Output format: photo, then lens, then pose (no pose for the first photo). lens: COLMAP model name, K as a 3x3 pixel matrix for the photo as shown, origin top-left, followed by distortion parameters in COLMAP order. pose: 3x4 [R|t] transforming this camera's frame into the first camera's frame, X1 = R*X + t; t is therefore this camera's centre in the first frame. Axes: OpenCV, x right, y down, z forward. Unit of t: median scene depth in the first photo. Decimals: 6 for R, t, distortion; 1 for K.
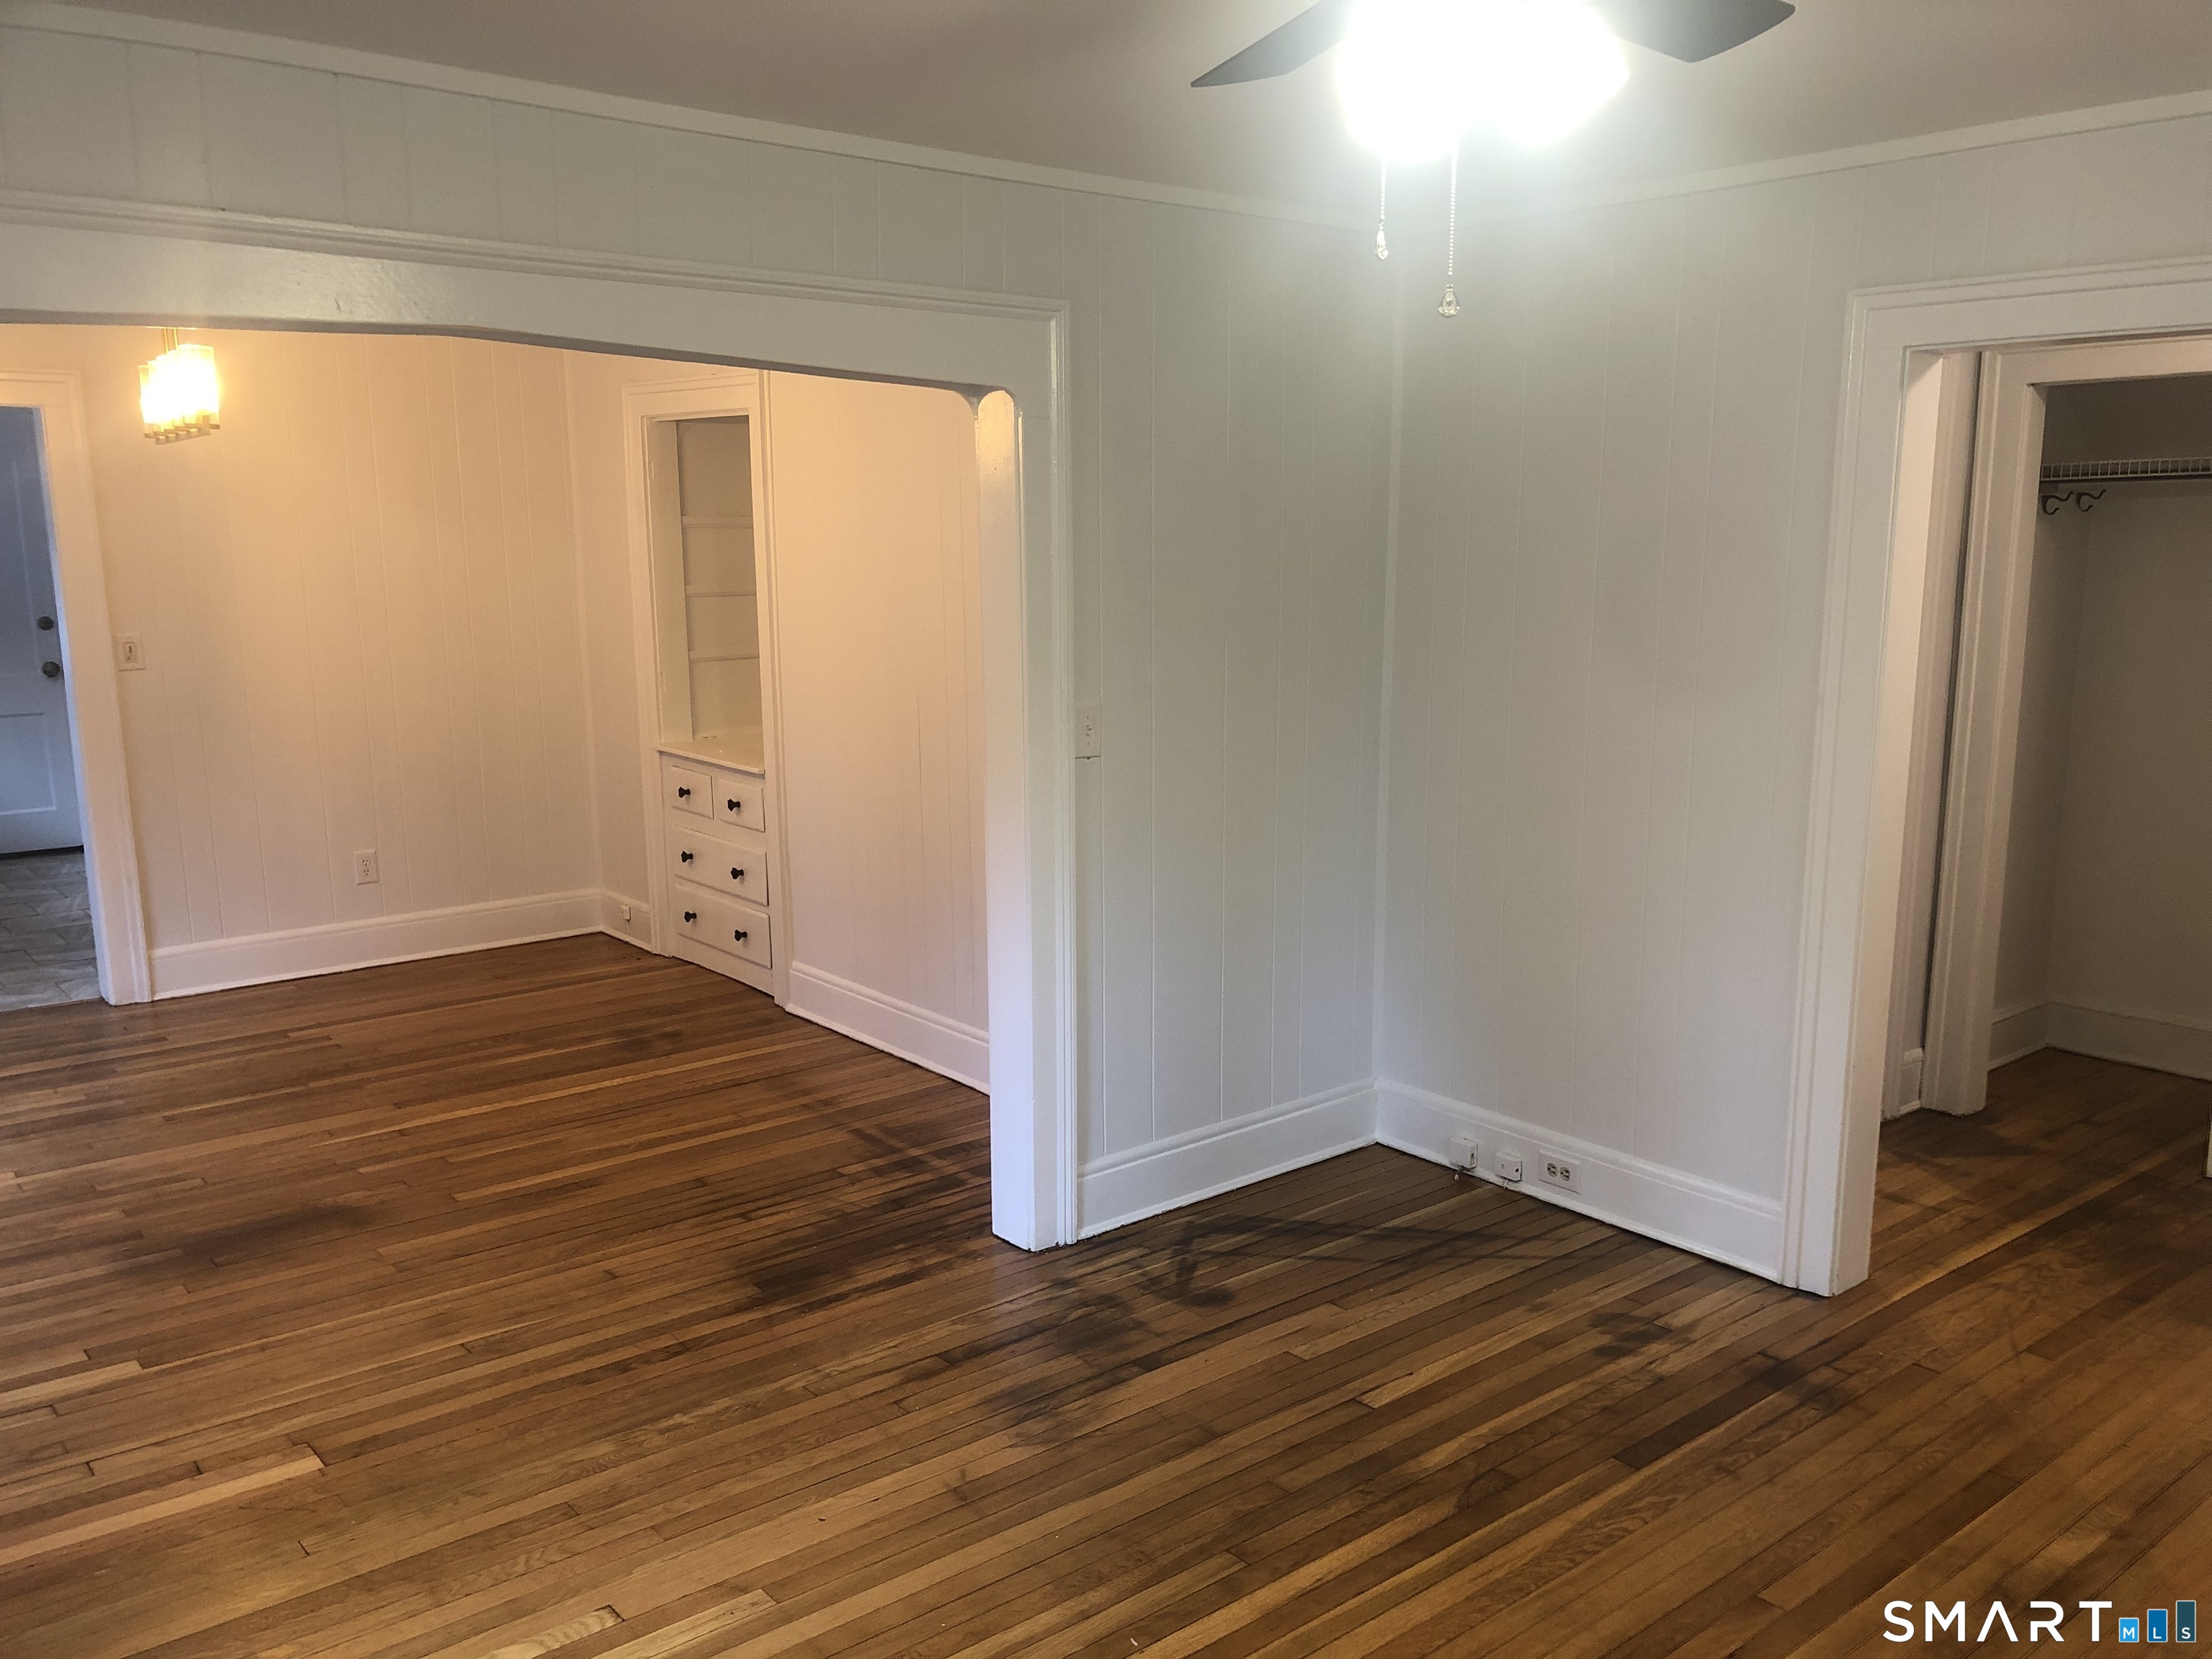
lens RADIAL K [[1788.5, 0, 1136.5], [0, 1788.5, 859.2], [0, 0, 1]] dist [0.007235, -0.001678]
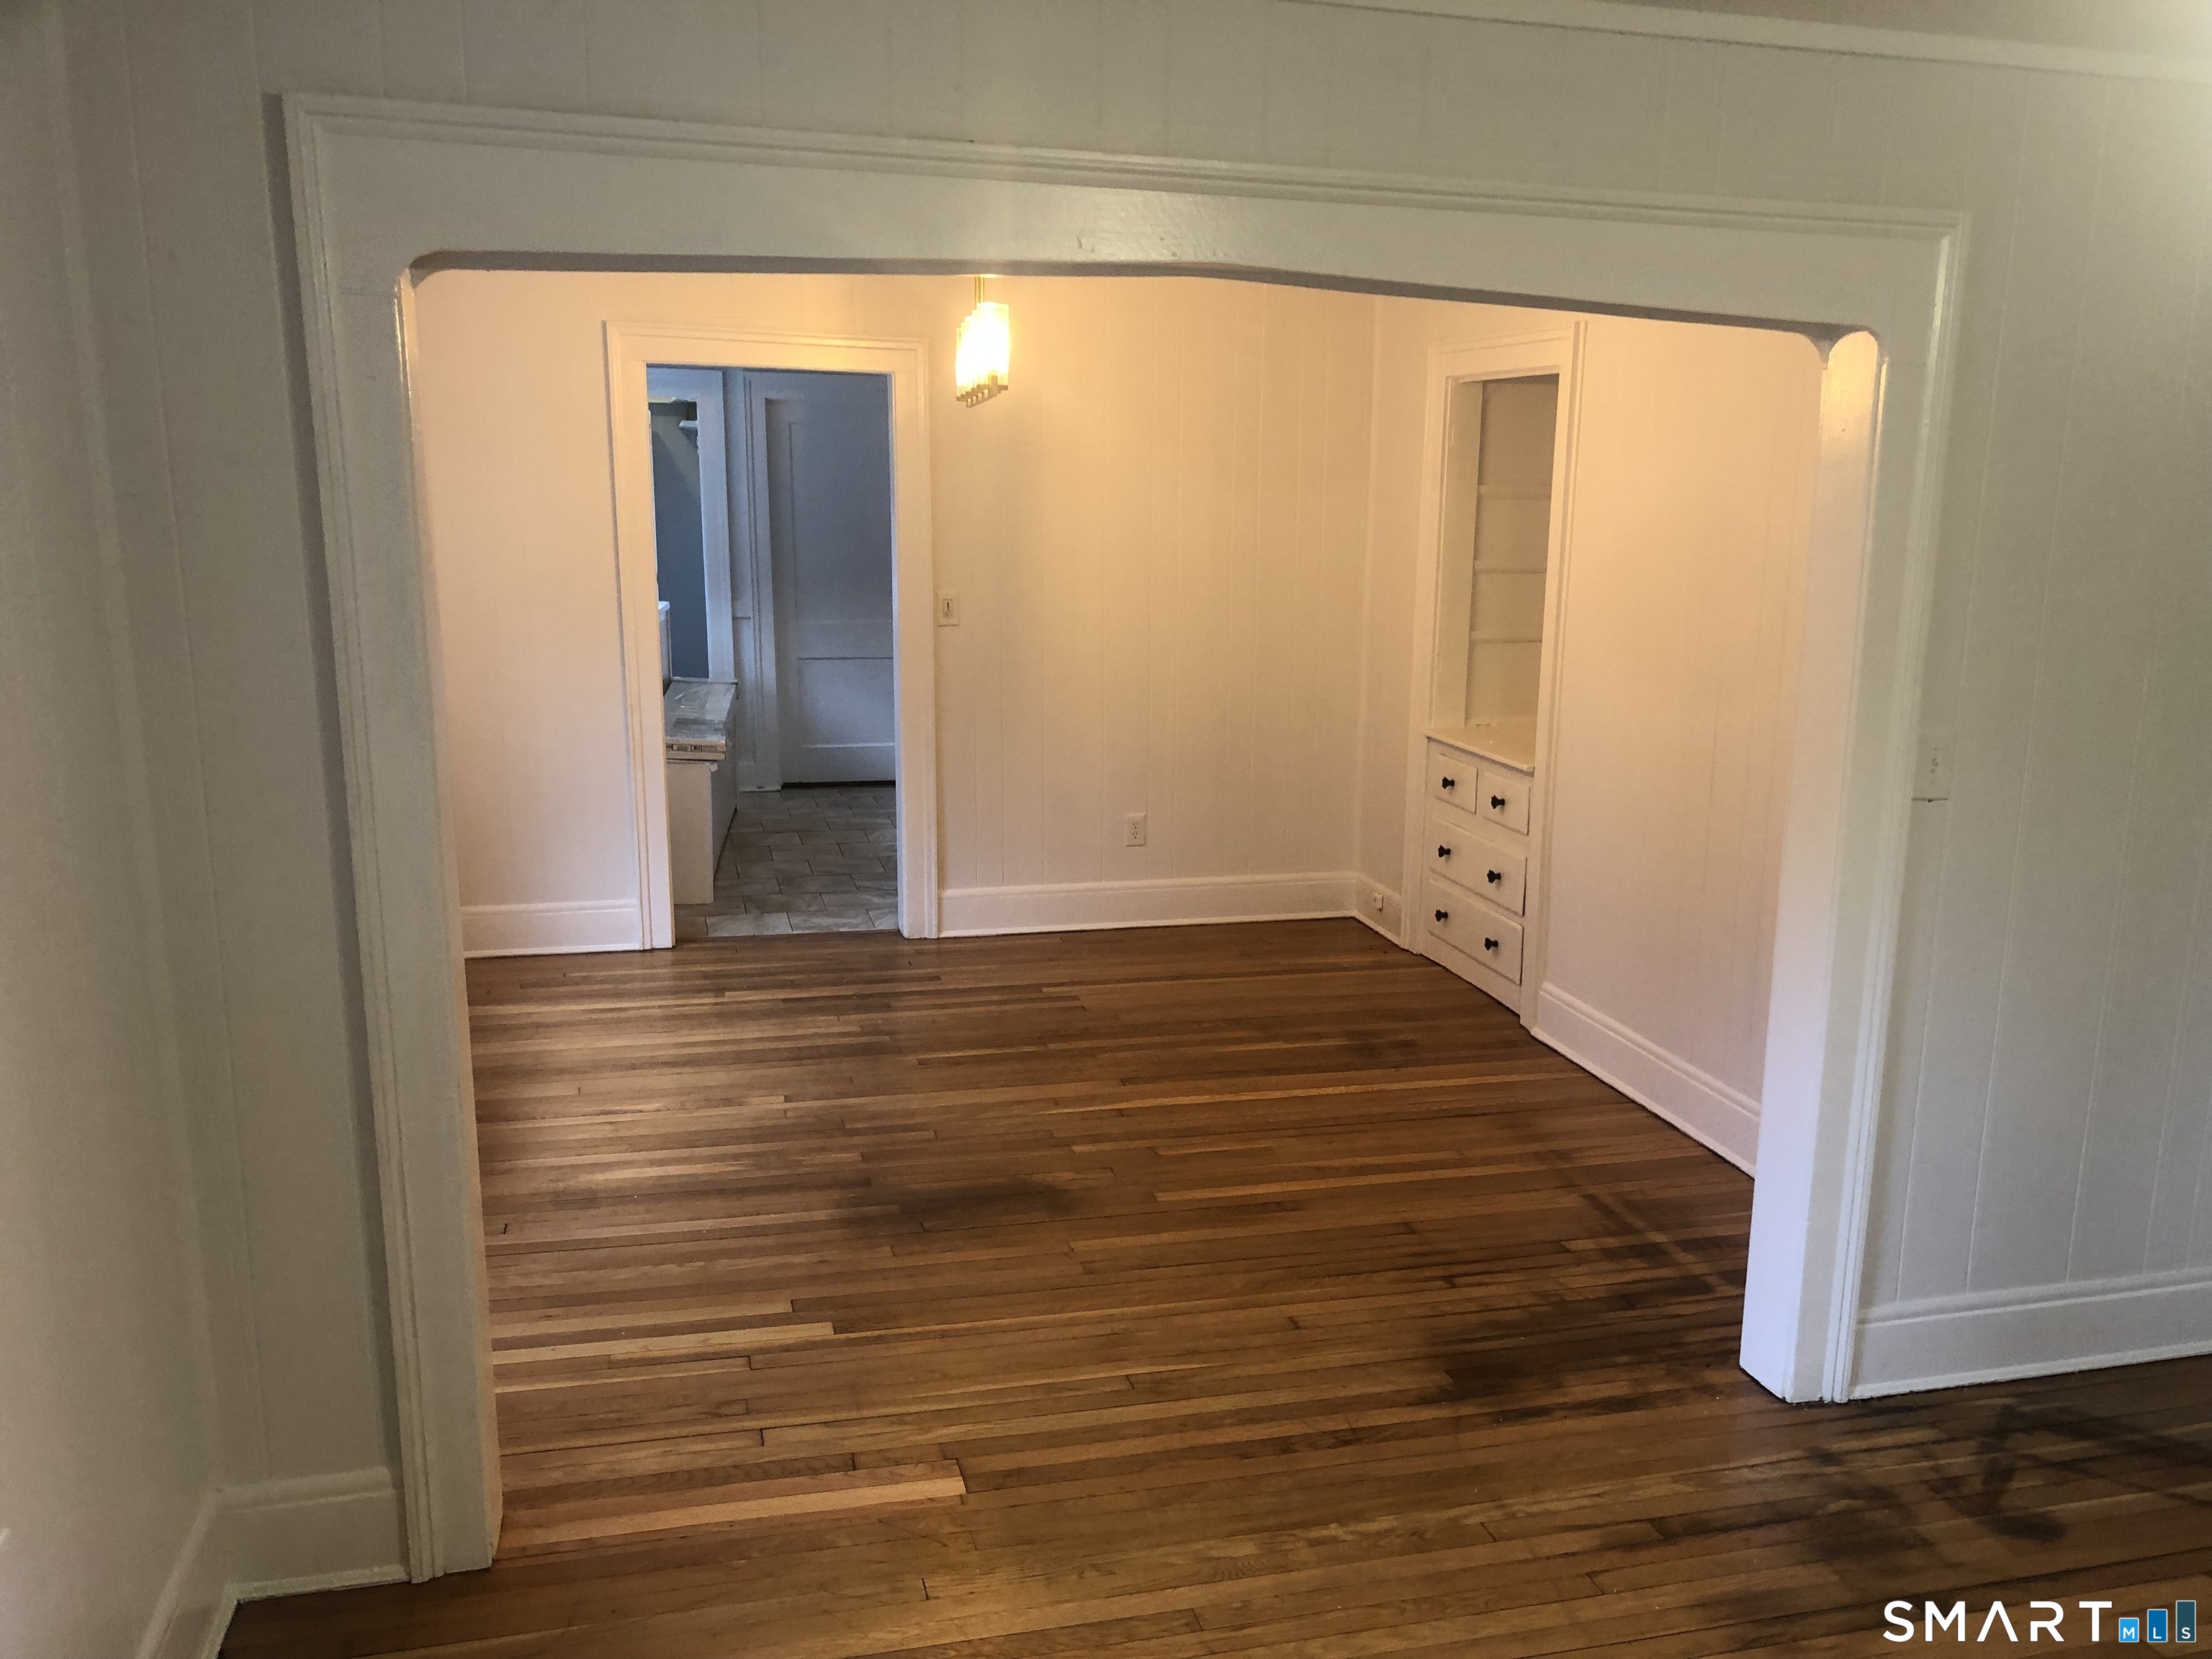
lens RADIAL K [[1788.5, 0, 1136.5], [0, 1788.5, 859.2], [0, 0, 1]] dist [0.007235, -0.001678]
pose [[0.902954, 0.100853, -0.417735, -0.010120], [-0.094067, 0.994883, 0.036862, -0.025579], [0.419315, 0.006010, 0.907821, 0.134296]]
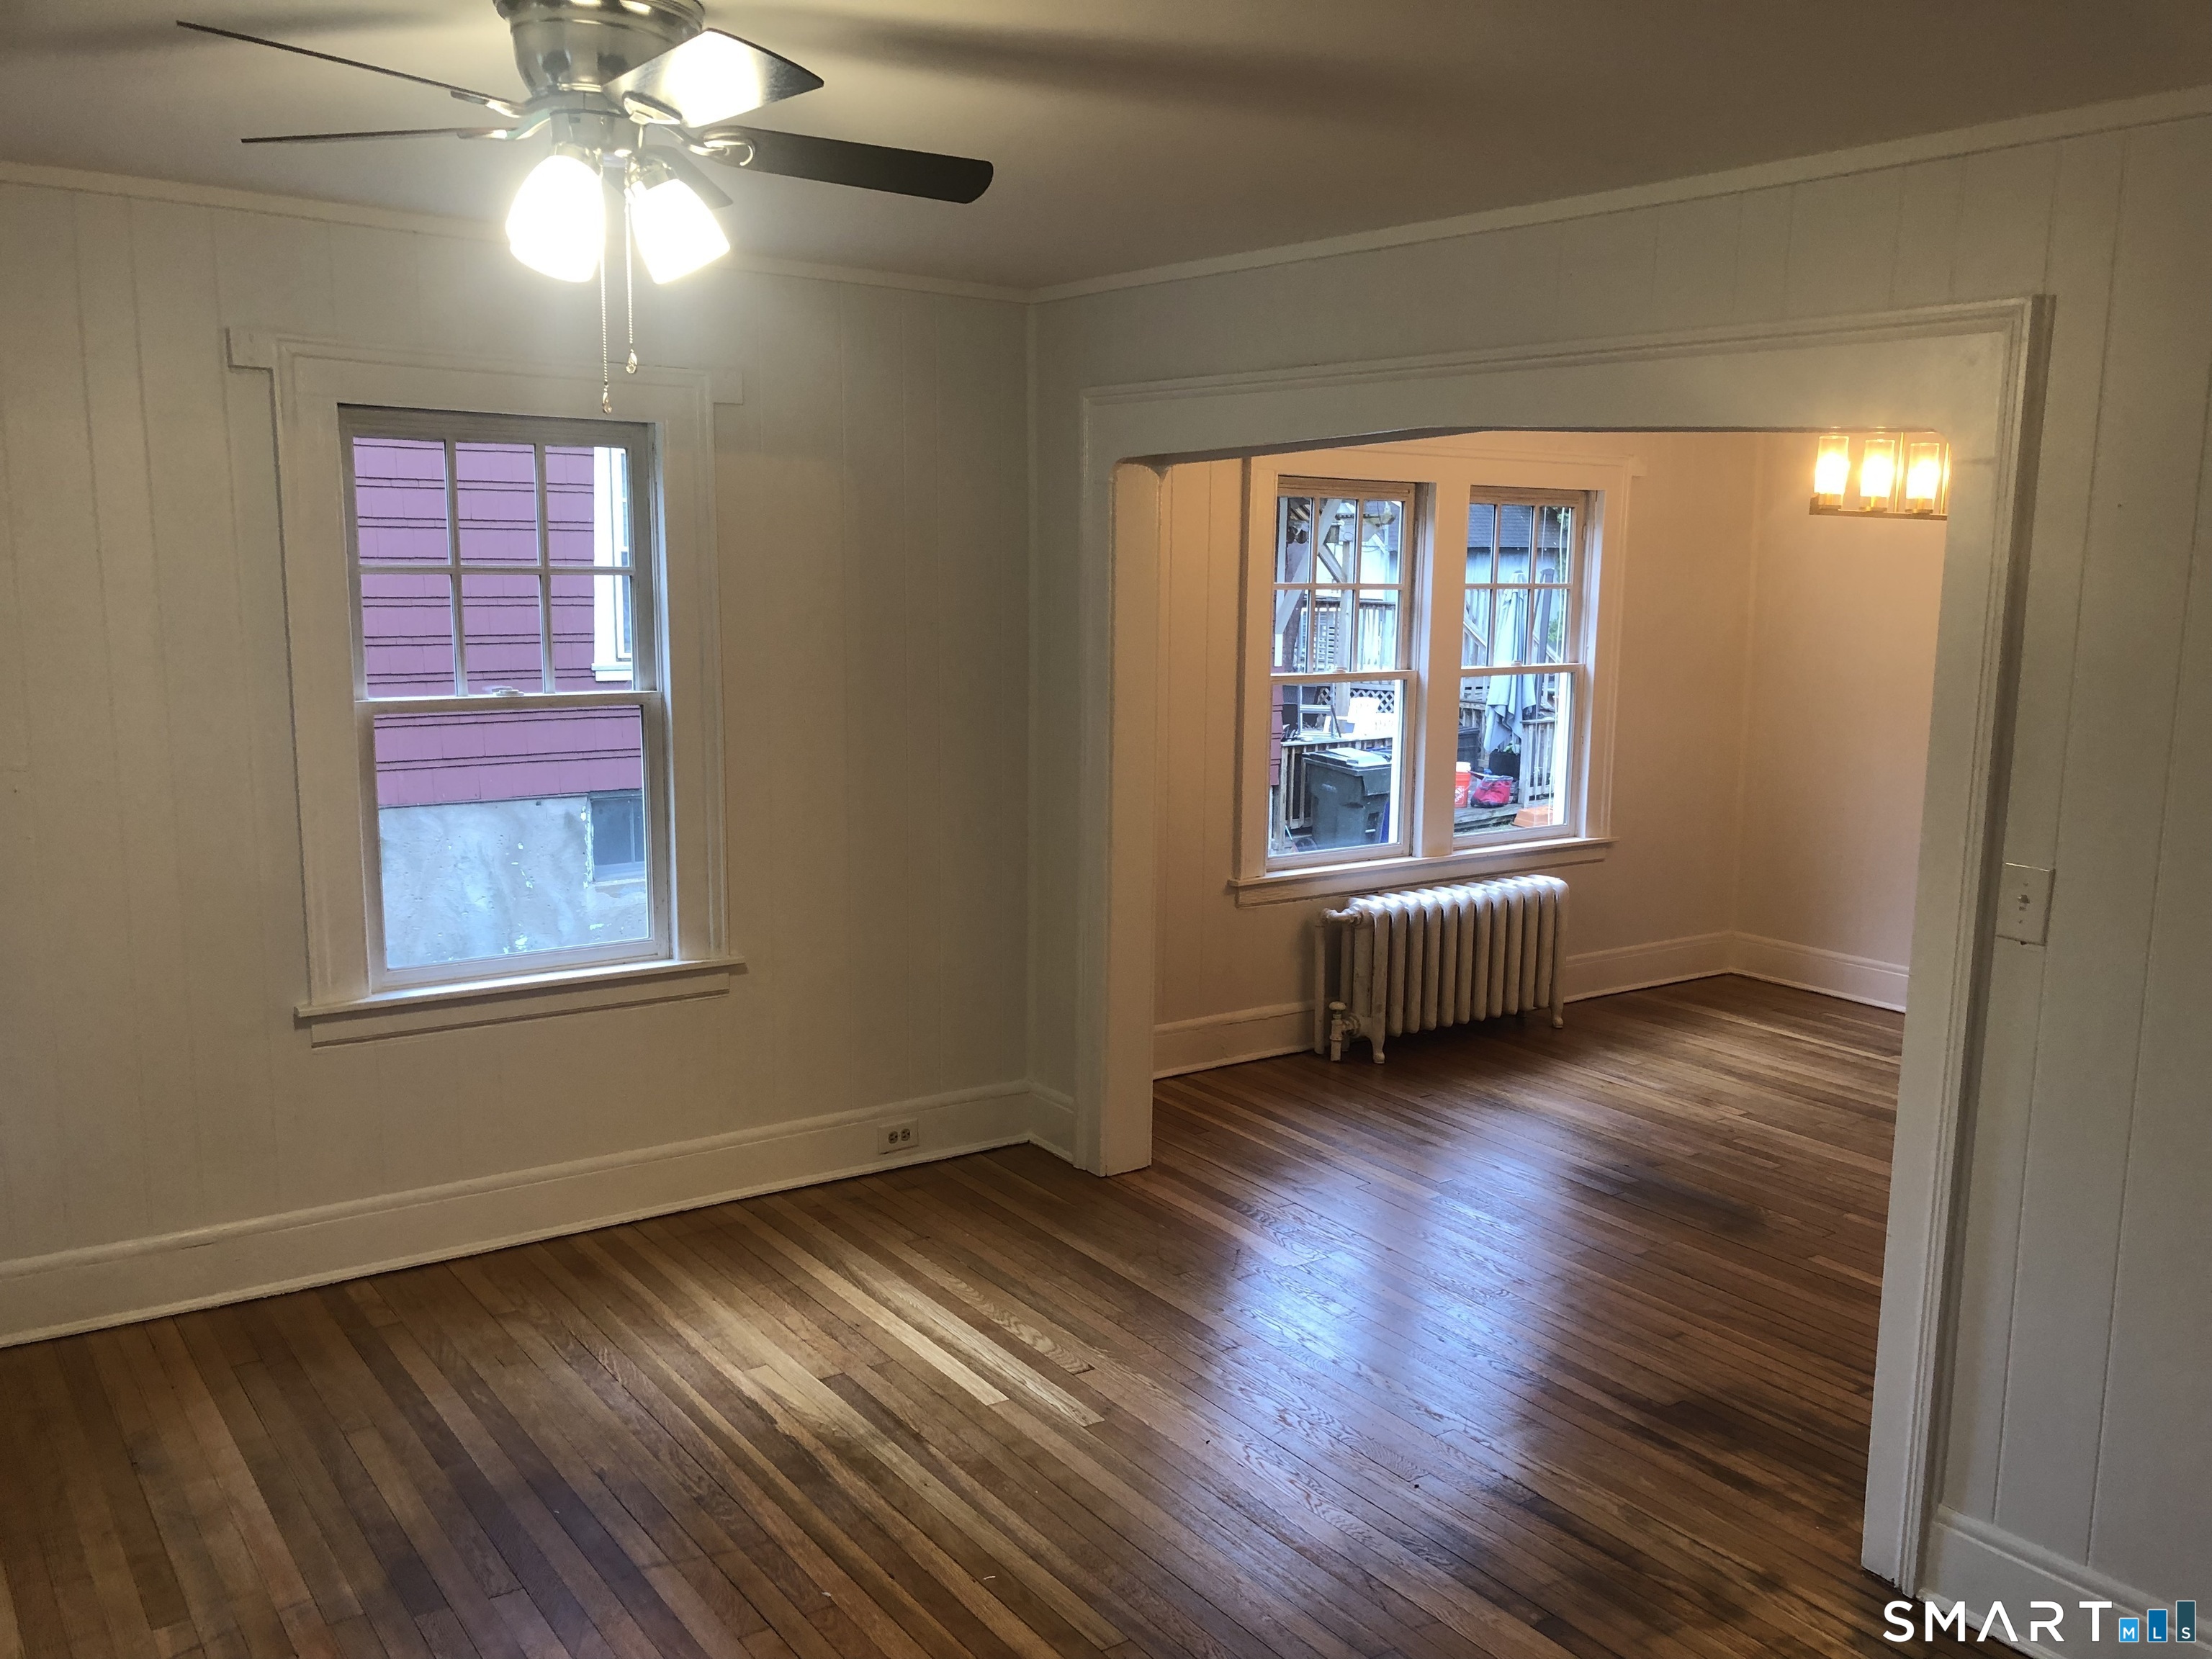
lens RADIAL K [[1788.5, 0, 1136.5], [0, 1788.5, 859.2], [0, 0, 1]] dist [0.007235, -0.001678]
pose [[-0.060054, 0.164128, -0.984609, 0.624001], [-0.212961, 0.961573, 0.173277, -0.125006], [0.975213, 0.220090, -0.022793, 0.626014]]
